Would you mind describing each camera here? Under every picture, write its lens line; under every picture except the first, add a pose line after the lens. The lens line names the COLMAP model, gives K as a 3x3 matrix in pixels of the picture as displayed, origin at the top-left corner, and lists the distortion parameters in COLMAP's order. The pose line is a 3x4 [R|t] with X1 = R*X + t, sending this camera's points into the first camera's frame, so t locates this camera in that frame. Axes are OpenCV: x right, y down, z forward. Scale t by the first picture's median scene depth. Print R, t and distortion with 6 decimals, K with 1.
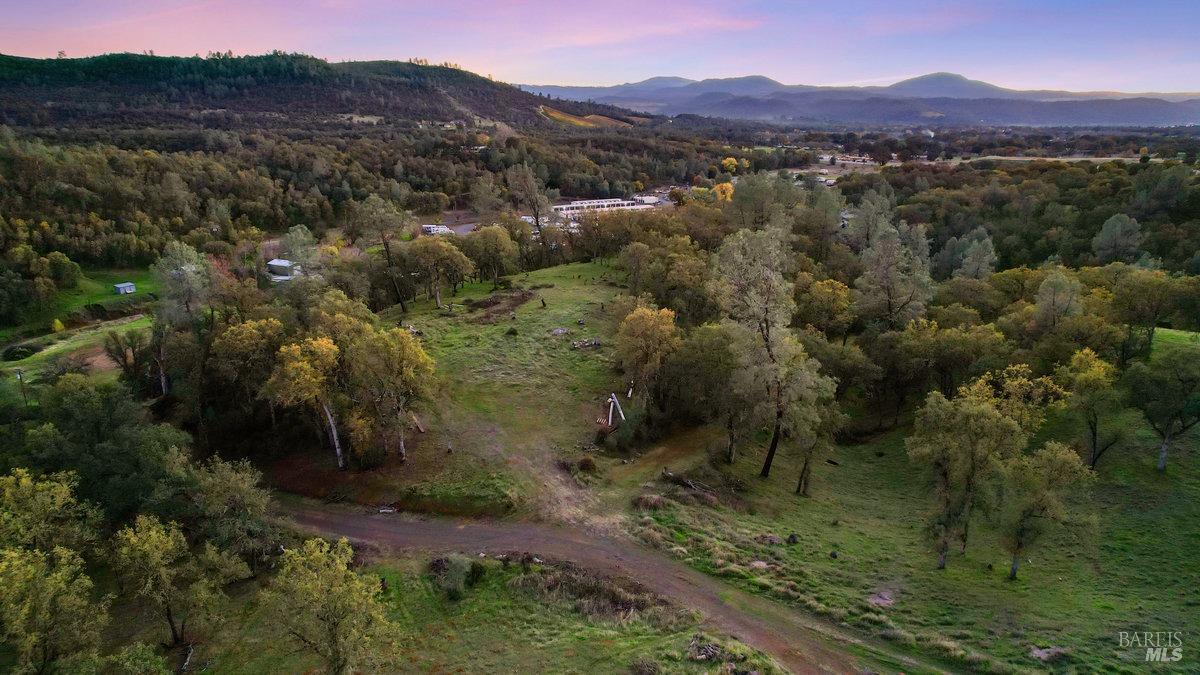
lens RADIAL K [[767.2, 0, 600.0], [0, 767.2, 337.5], [0, 0, 1]] dist [-0.084696, 0.074118]
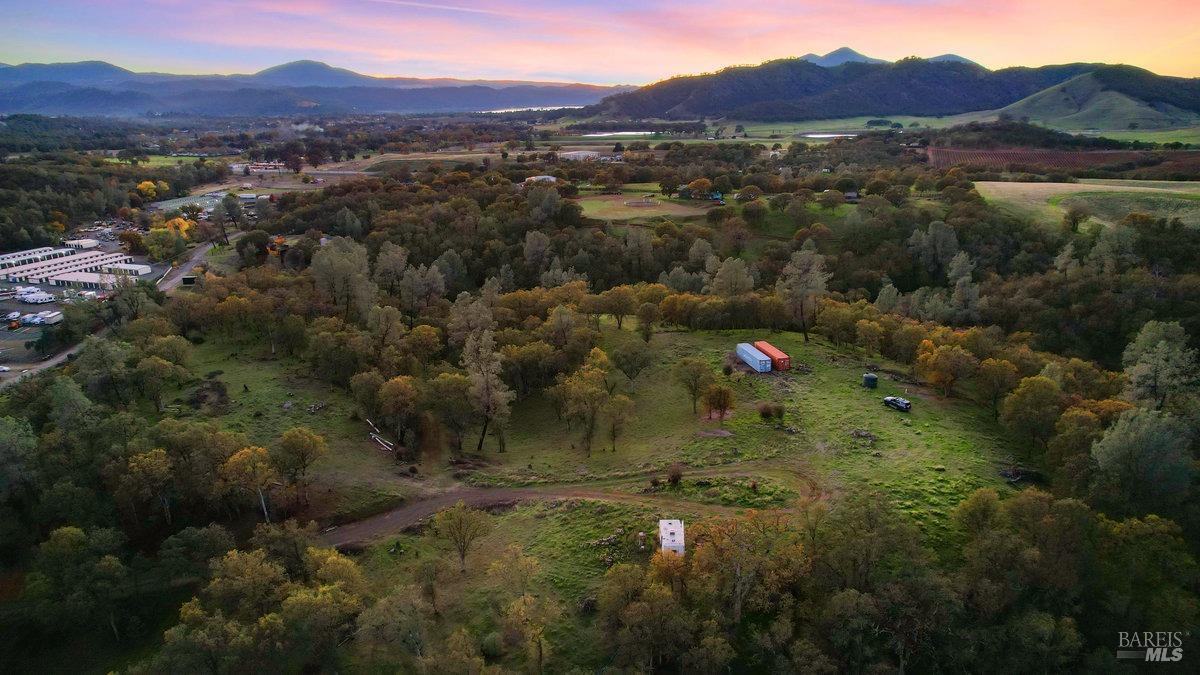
lens RADIAL K [[767.2, 0, 600.0], [0, 767.2, 337.5], [0, 0, 1]] dist [-0.084696, 0.074118]
pose [[0.724232, -0.208986, 0.657124, -0.304679], [0.197818, 0.975880, 0.092340, -0.082878], [-0.660572, 0.063116, 0.748105, -0.256144]]
